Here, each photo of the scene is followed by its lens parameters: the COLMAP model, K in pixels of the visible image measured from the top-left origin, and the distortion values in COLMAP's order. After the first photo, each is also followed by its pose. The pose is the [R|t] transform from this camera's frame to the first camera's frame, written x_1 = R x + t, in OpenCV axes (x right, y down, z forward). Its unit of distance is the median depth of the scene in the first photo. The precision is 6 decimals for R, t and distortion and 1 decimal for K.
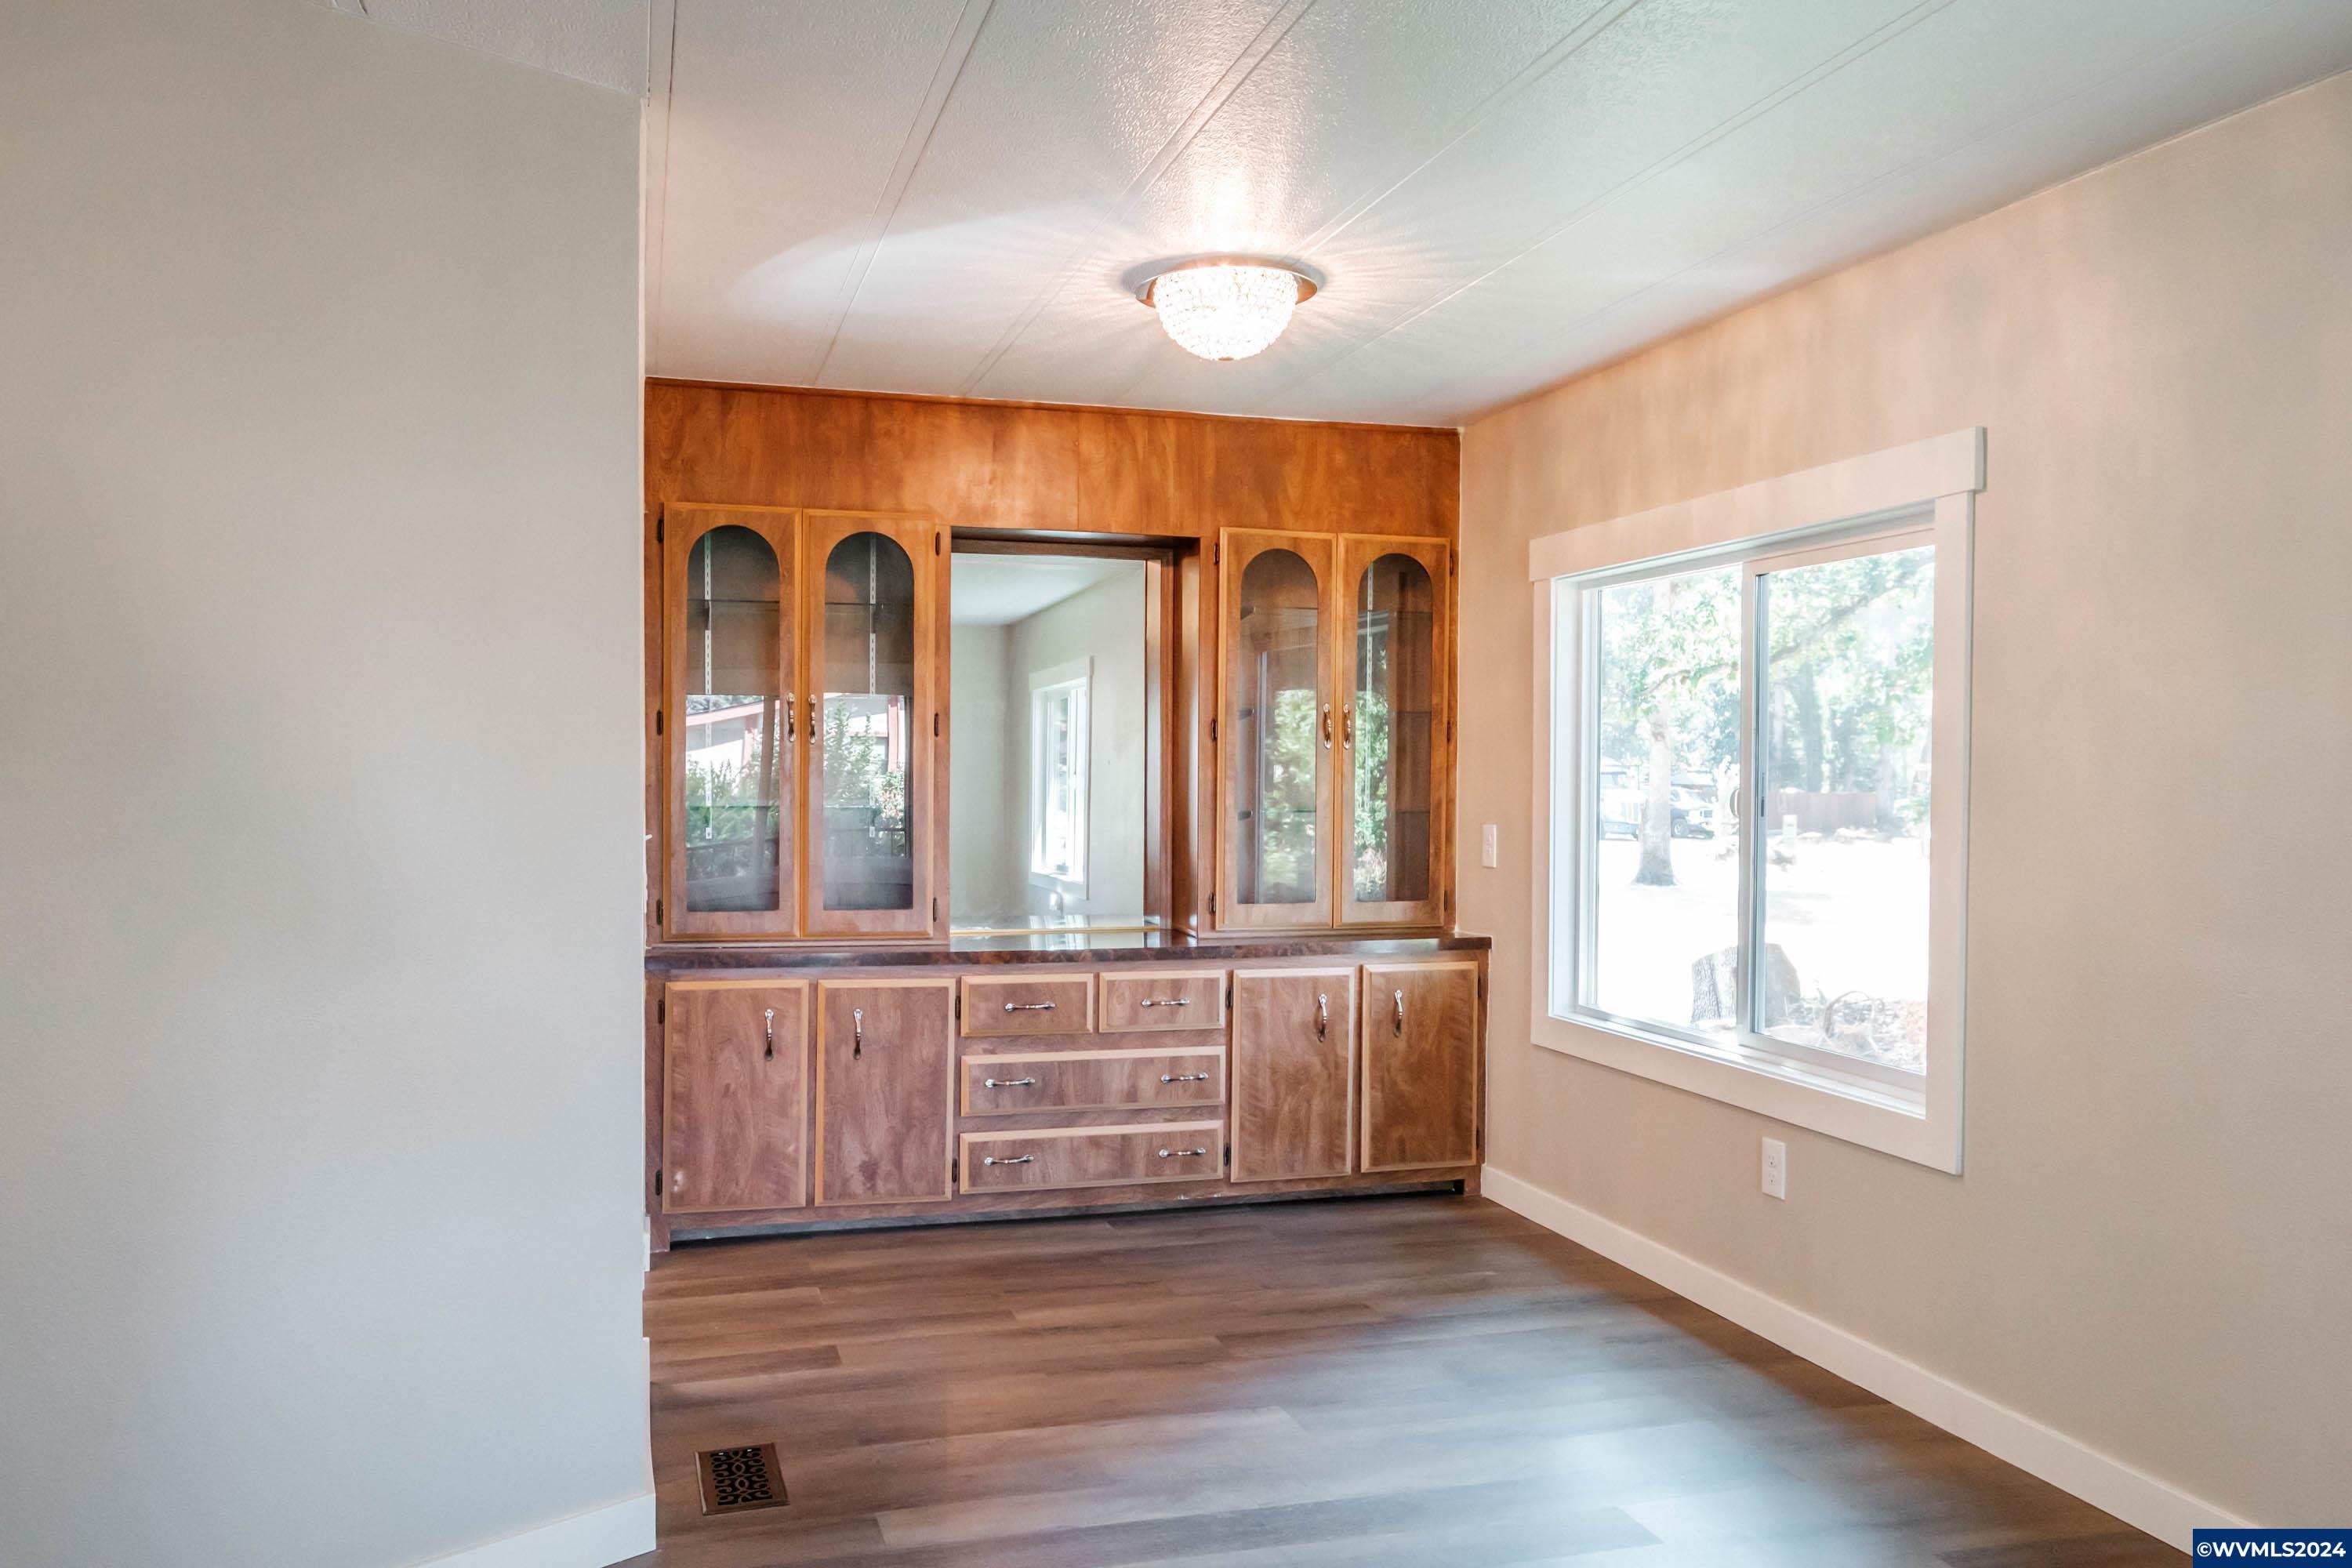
lens RADIAL K [[1816.4, 0, 1214.1], [0, 1816.4, 806.7], [0, 0, 1]] dist [-0.004202, 0.000919]
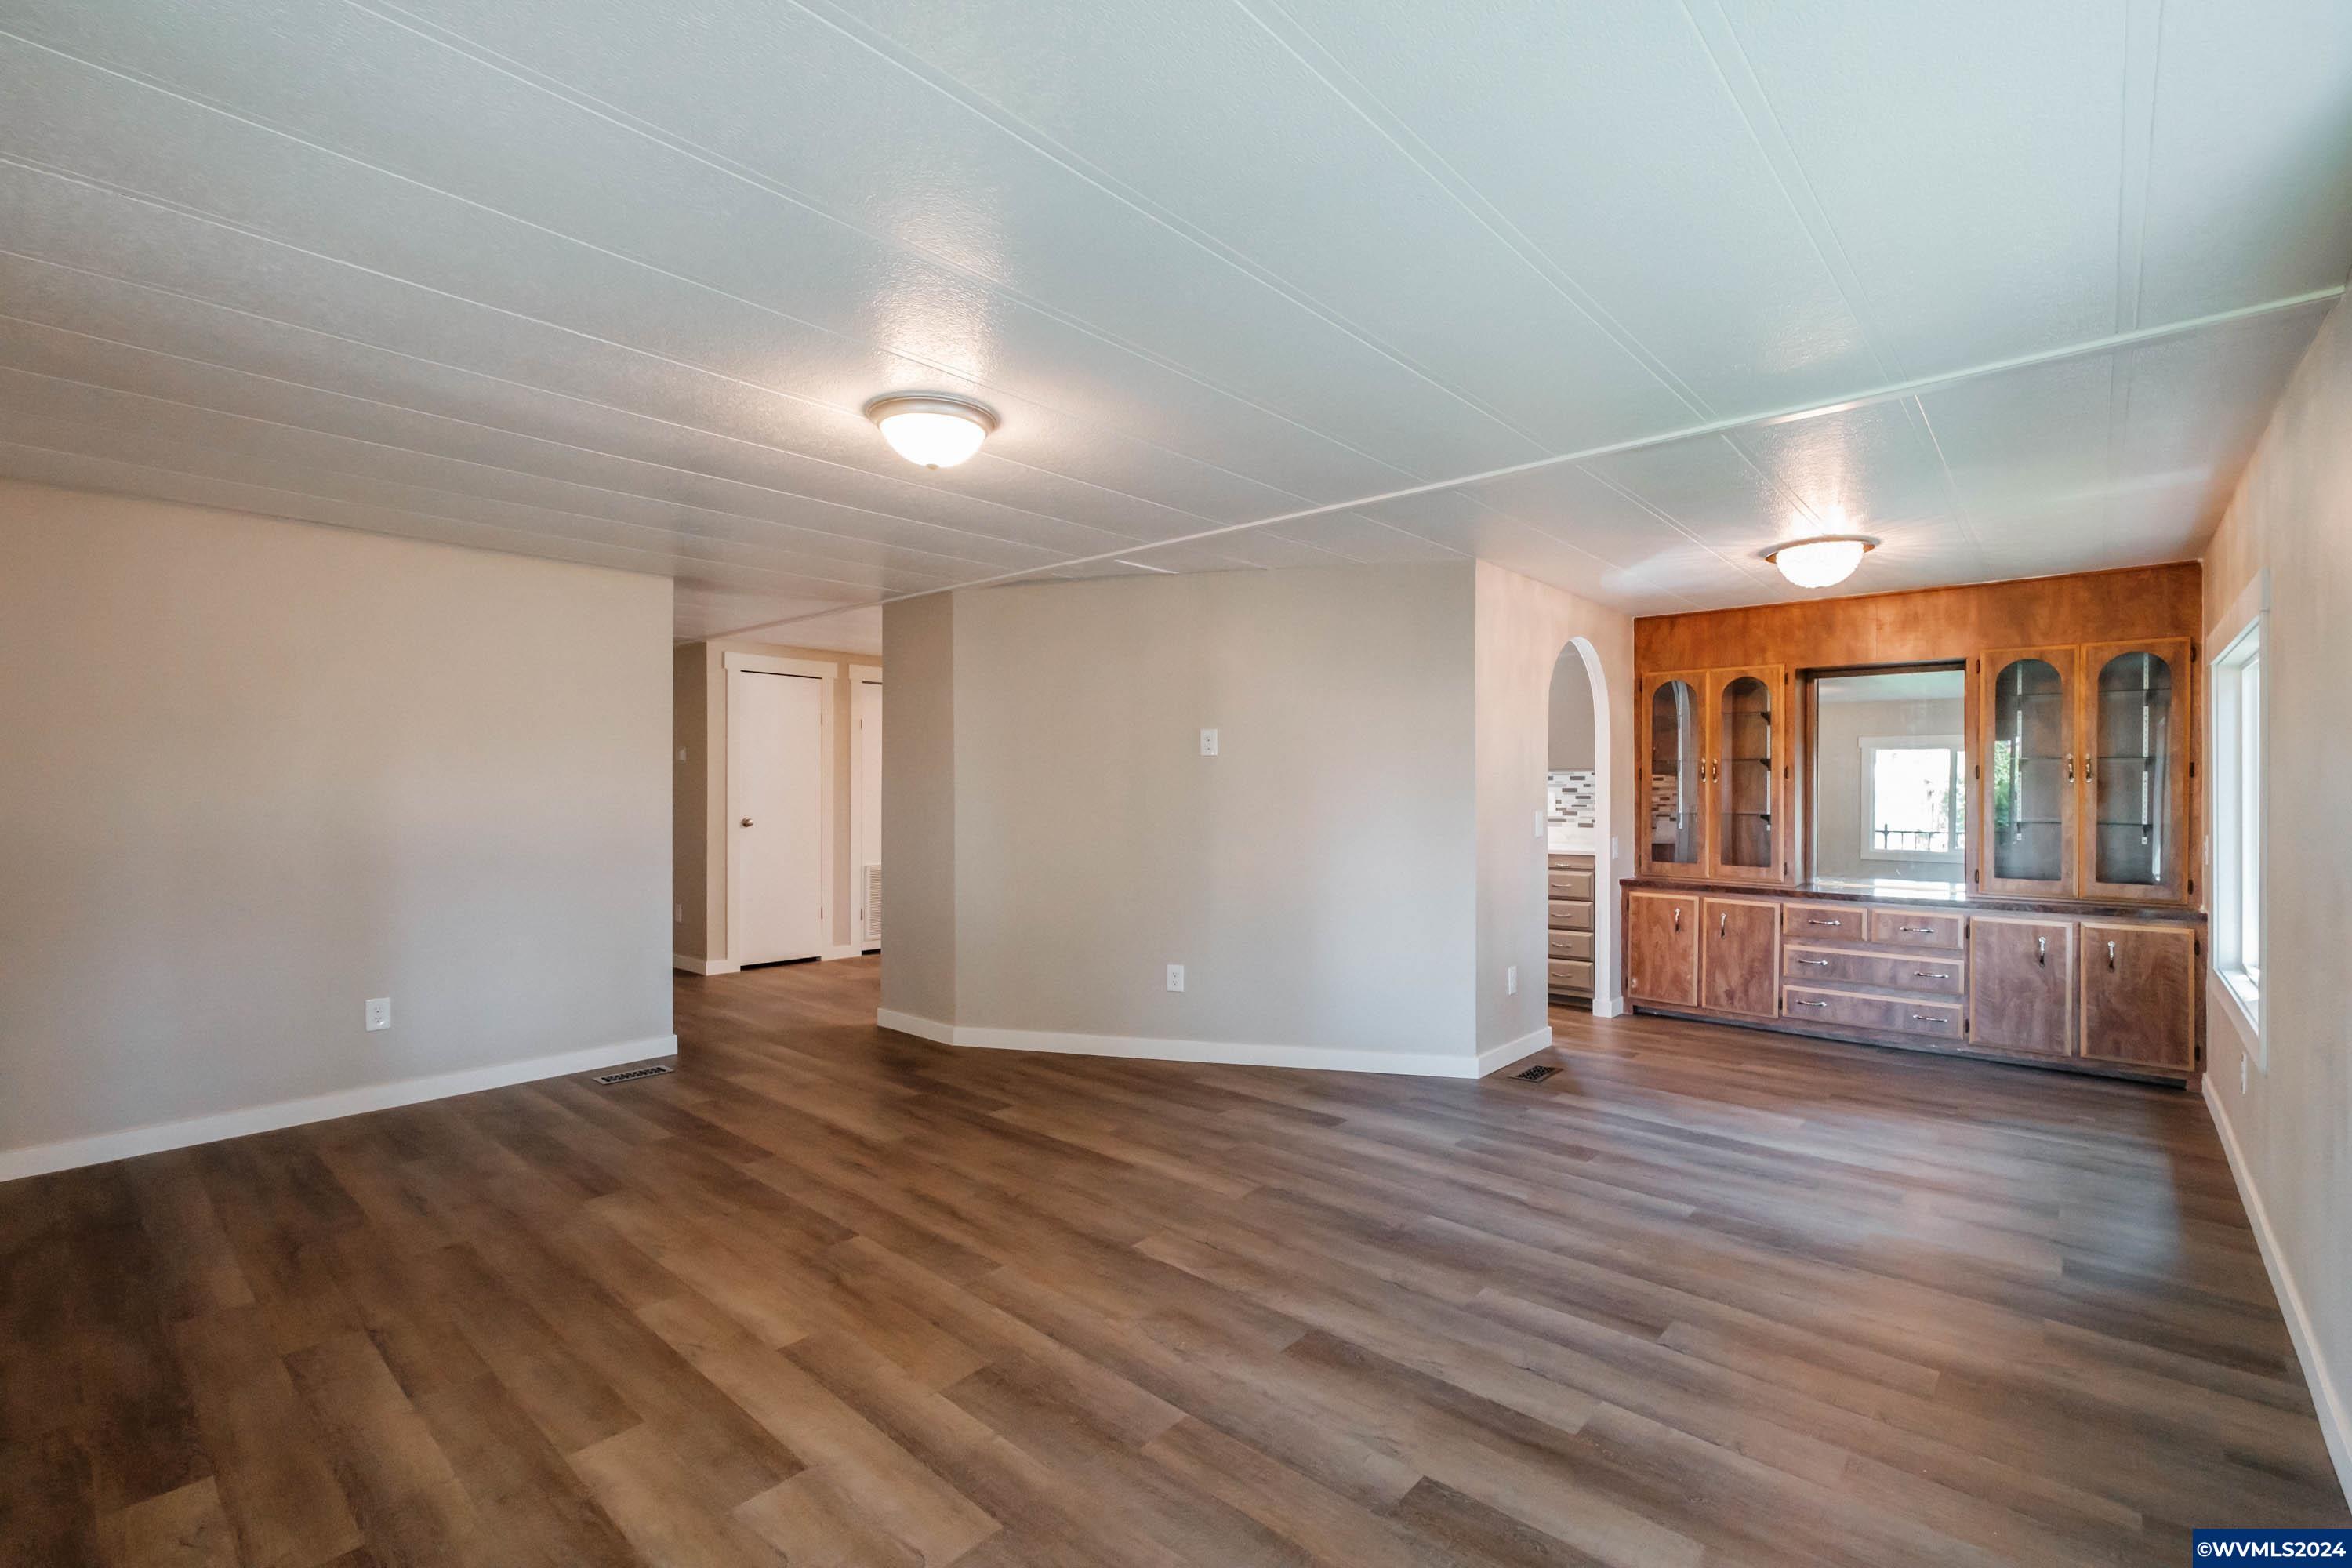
lens RADIAL K [[1065.9, 0, 1186.4], [0, 1065.9, 792.5], [0, 0, 1]] dist [-0.003409, -0.000061]
pose [[0.531084, -0.001692, -0.847318, 0.473237], [-0.016691, 0.999783, -0.012459, 0.000700], [0.847155, 0.020759, 0.530940, -0.138708]]
